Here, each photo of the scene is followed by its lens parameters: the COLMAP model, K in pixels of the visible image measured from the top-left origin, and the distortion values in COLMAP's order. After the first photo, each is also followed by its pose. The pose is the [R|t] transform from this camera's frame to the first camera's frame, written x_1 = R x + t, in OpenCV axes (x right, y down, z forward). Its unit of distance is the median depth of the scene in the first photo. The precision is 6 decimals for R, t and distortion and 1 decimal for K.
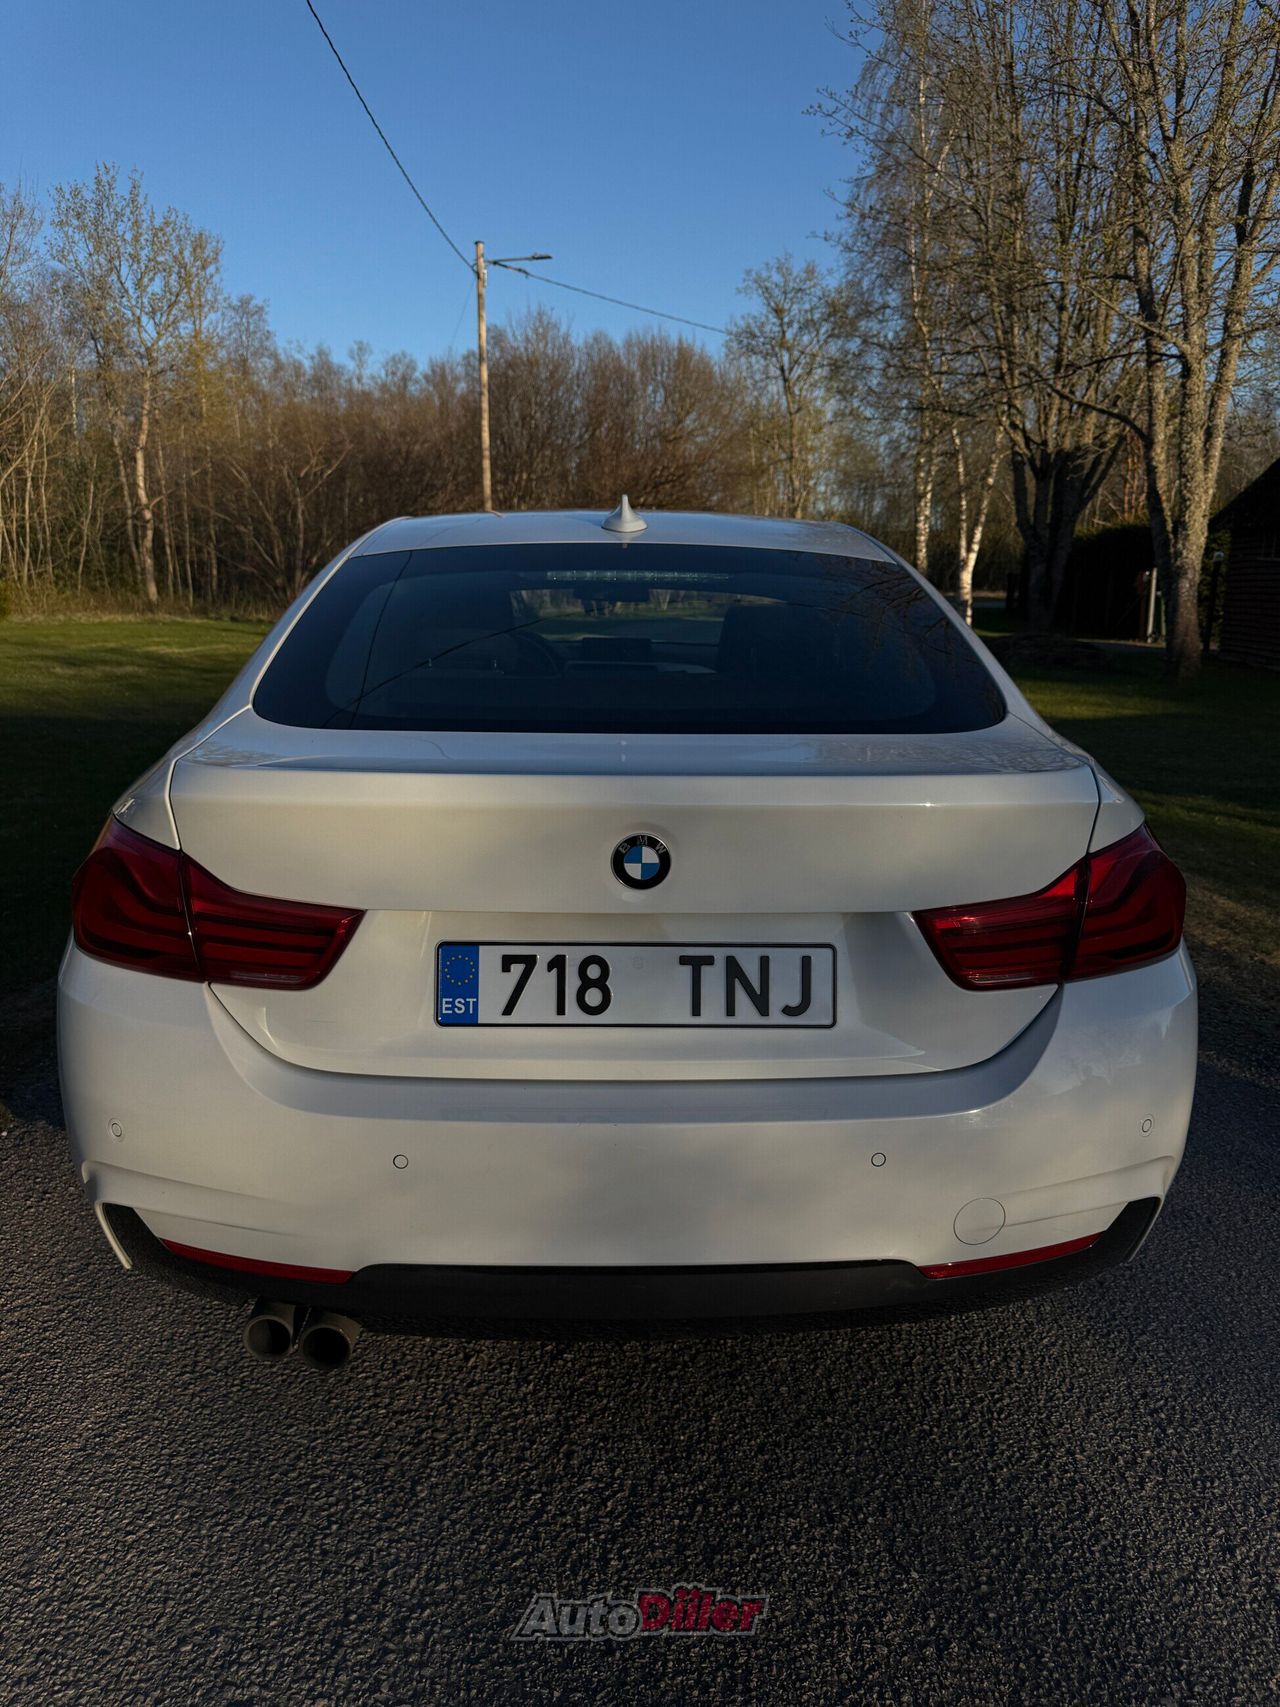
lens RADIAL K [[1203.7, 0, 630.4], [0, 1203.7, 849.2], [0, 0, 1]] dist [-0.002130, -0.002819]
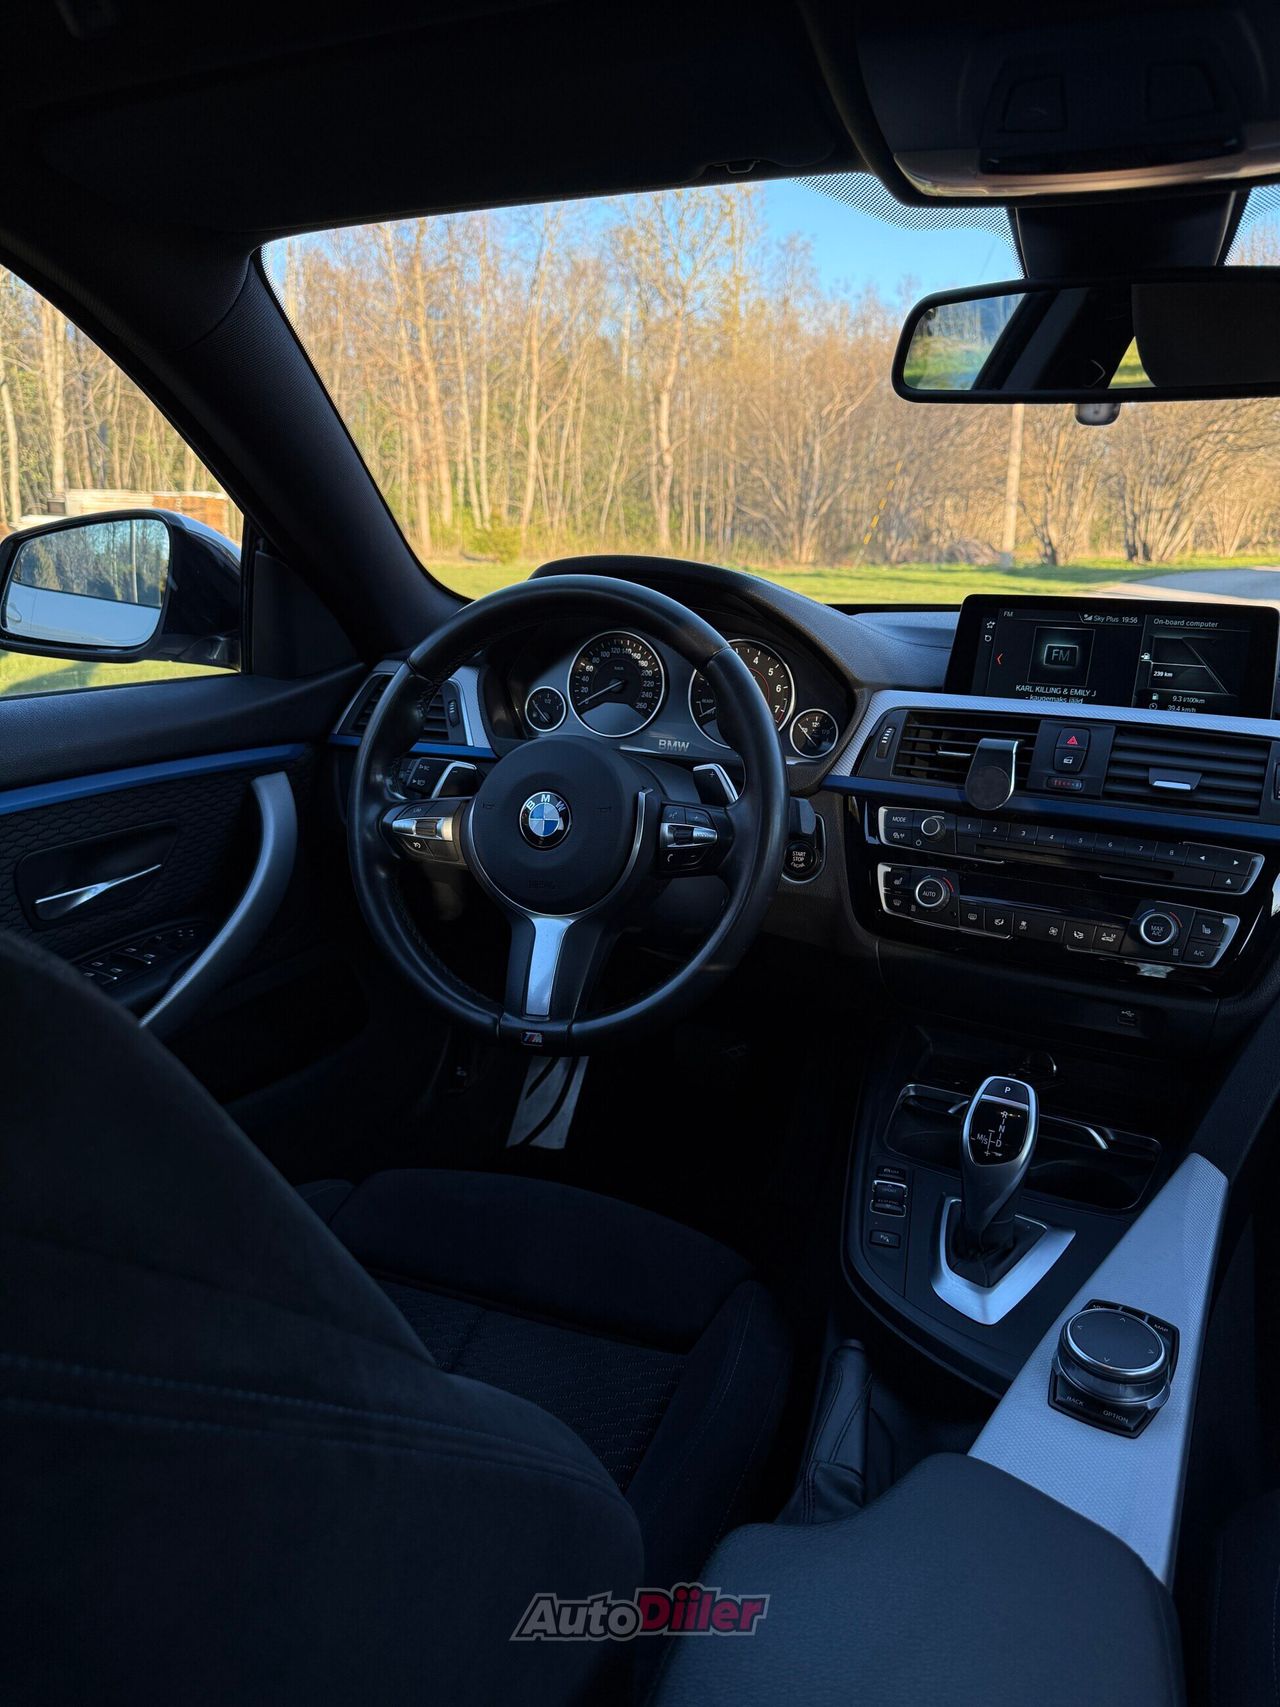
lens RADIAL K [[1180.9, 0, 640.0], [0, 1180.9, 853.5], [0, 0, 1]] dist [0.080546, -0.167321]
pose [[0.913662, 0.110102, -0.391280, -0.000929], [-0.092540, 0.993680, 0.063526, -0.049668], [0.395802, -0.021832, 0.918077, 0.279927]]
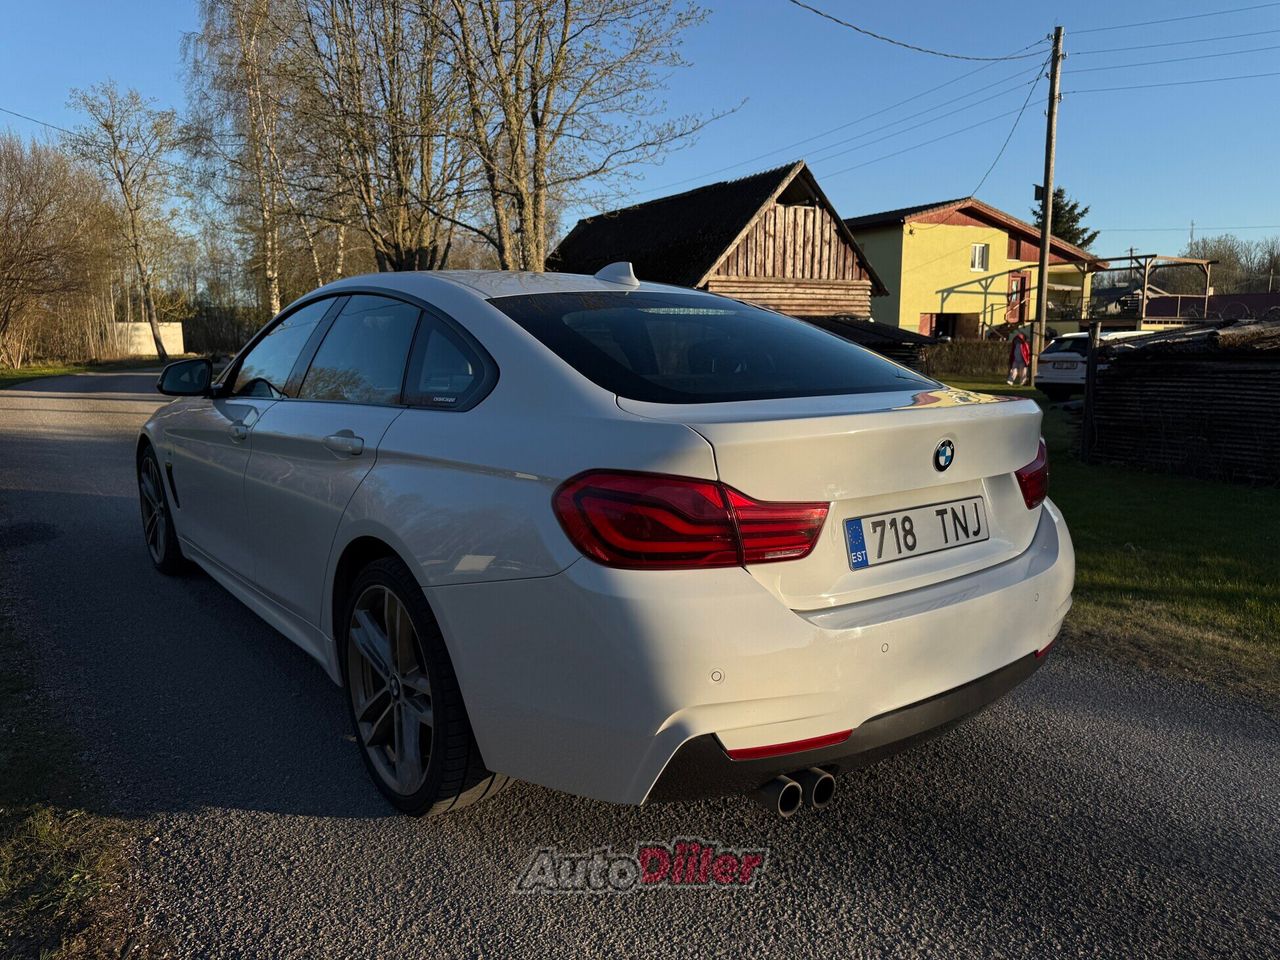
lens RADIAL K [[898.4, 0, 611.2], [0, 898.4, 489.9], [0, 0, 1]] dist [0.006780, -0.010441]
pose [[0.805442, -0.101620, 0.583897, -0.161854], [0.136941, 0.990441, -0.016527, 0.002075], [-0.576636, 0.093271, 0.811659, 0.027987]]
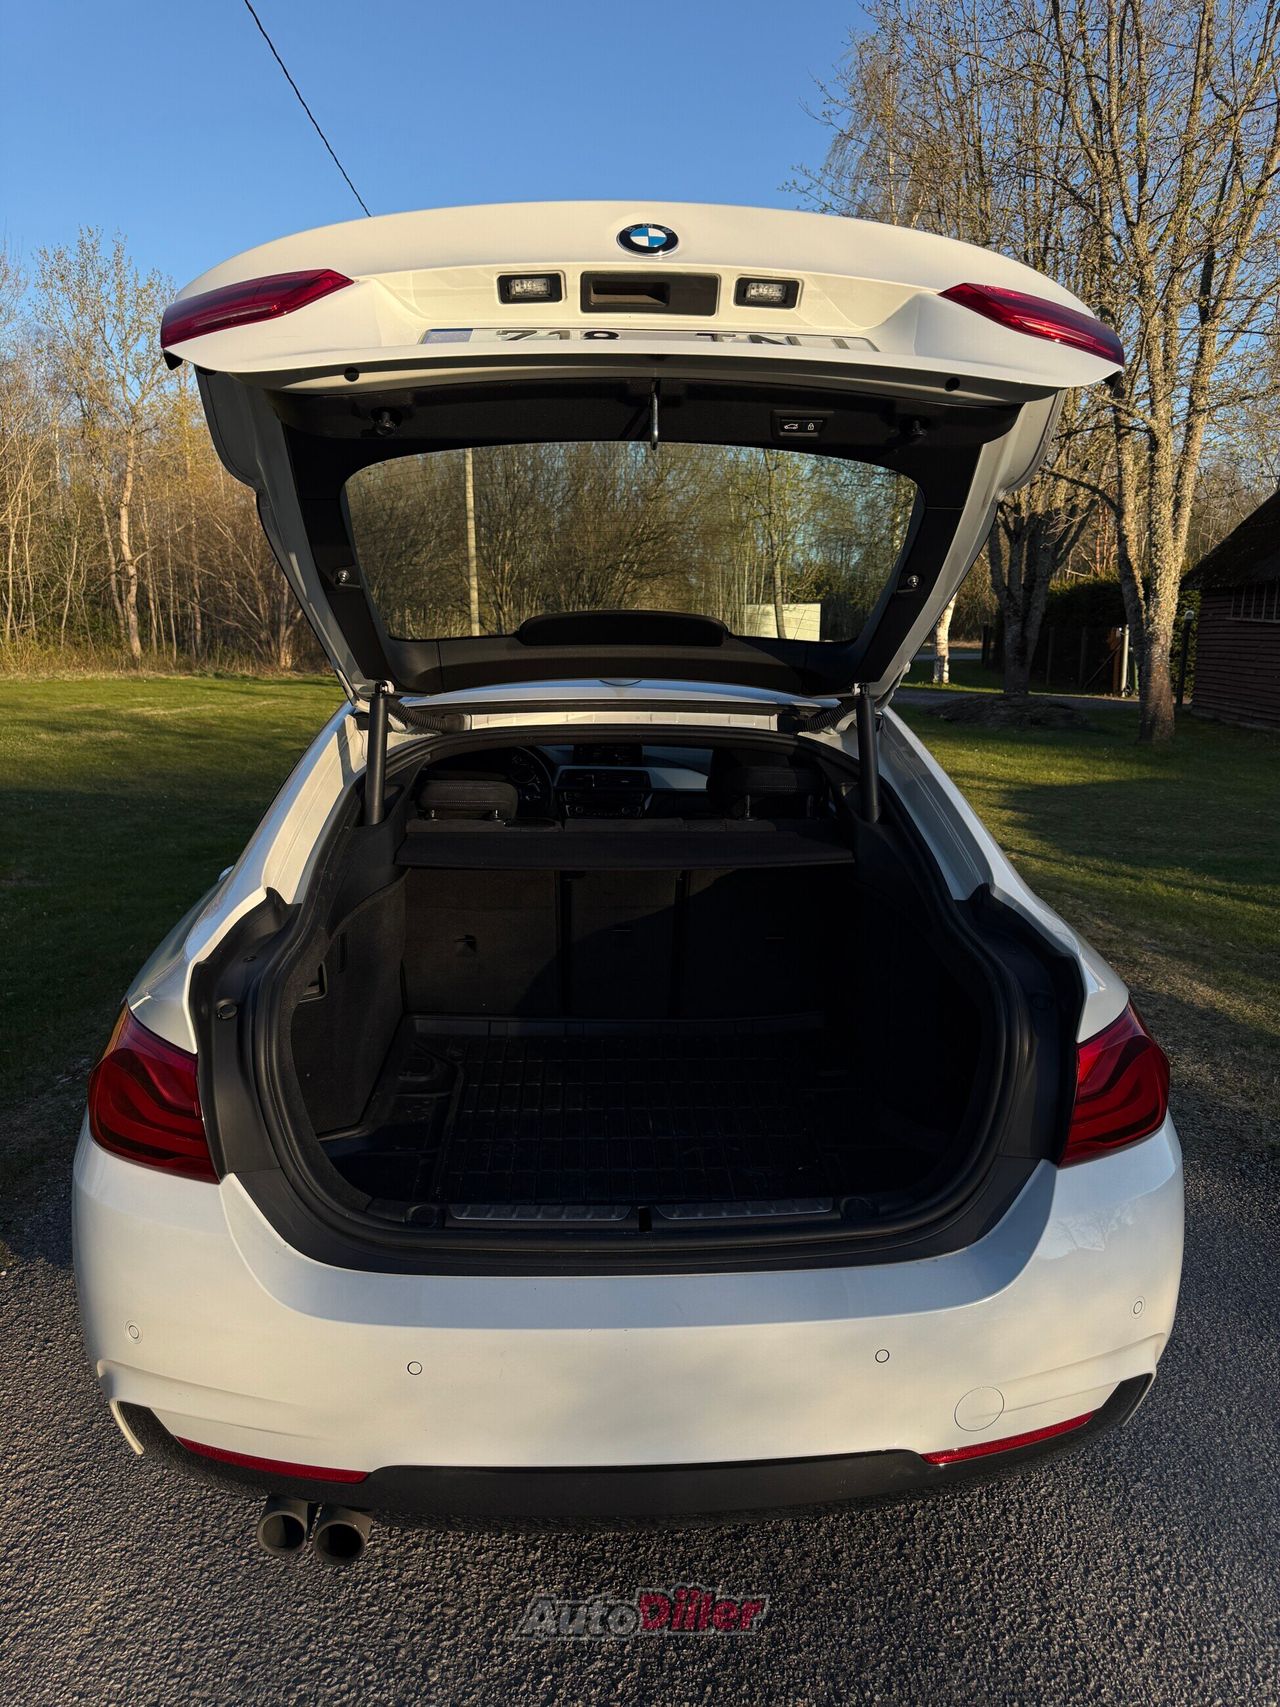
lens RADIAL K [[1198.2, 0, 640.0], [0, 1198.2, 853.5], [0, 0, 1]] dist [0.006780, -0.010441]
pose [[0.999735, -0.008003, 0.021584, -0.002412], [0.008724, 0.999400, -0.033530, -0.017500], [-0.021303, 0.033710, 0.999205, -0.004625]]
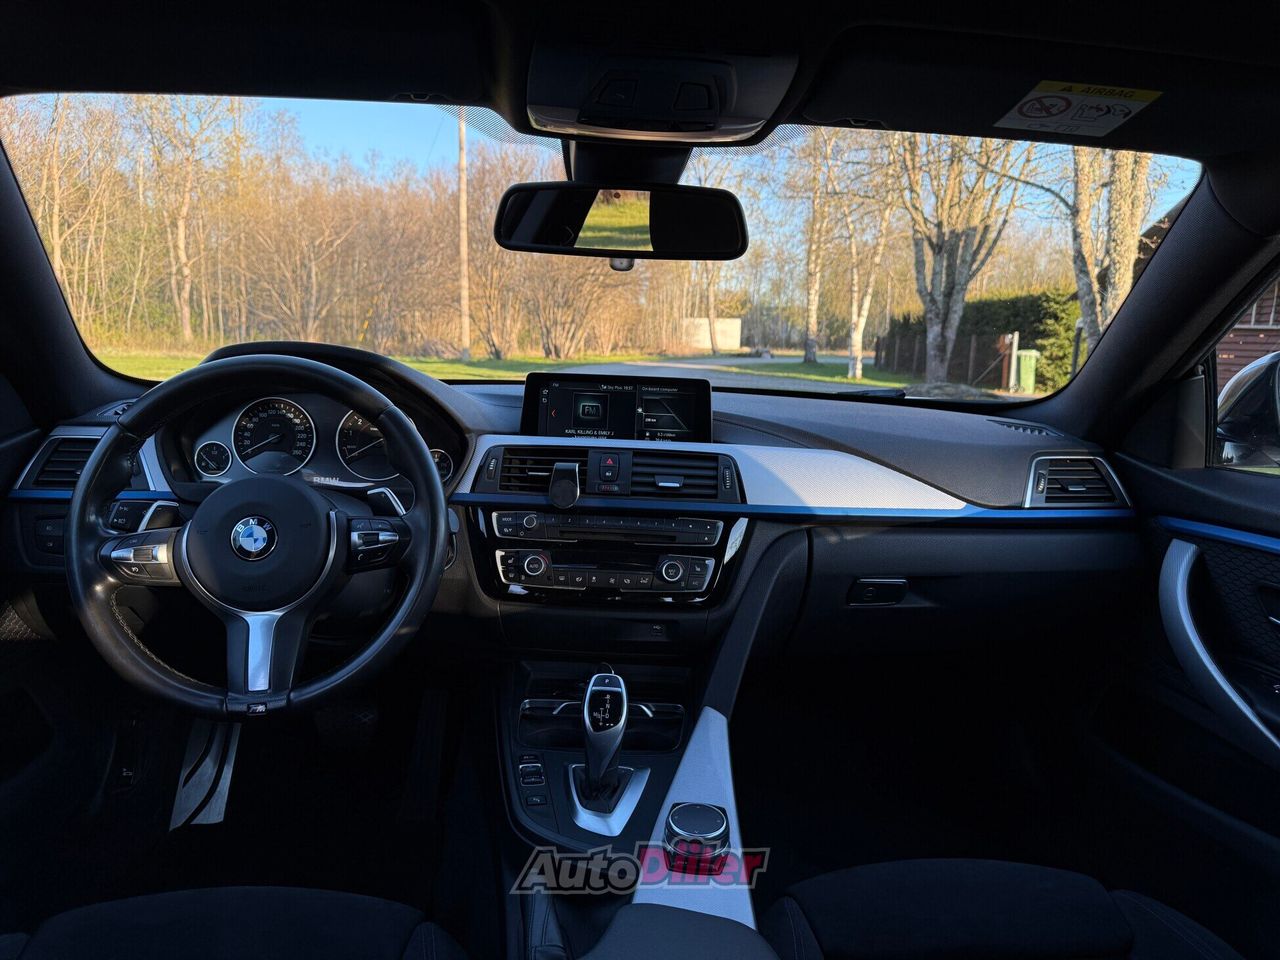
lens RADIAL K [[885.5, 0, 640.0], [0, 885.5, 480.0], [0, 0, 1]] dist [0.080546, -0.167321]
pose [[0.997295, 0.014857, 0.071988, -0.010211], [-0.010283, 0.997929, -0.063493, -0.046729], [-0.072782, 0.062581, 0.995383, 0.269583]]
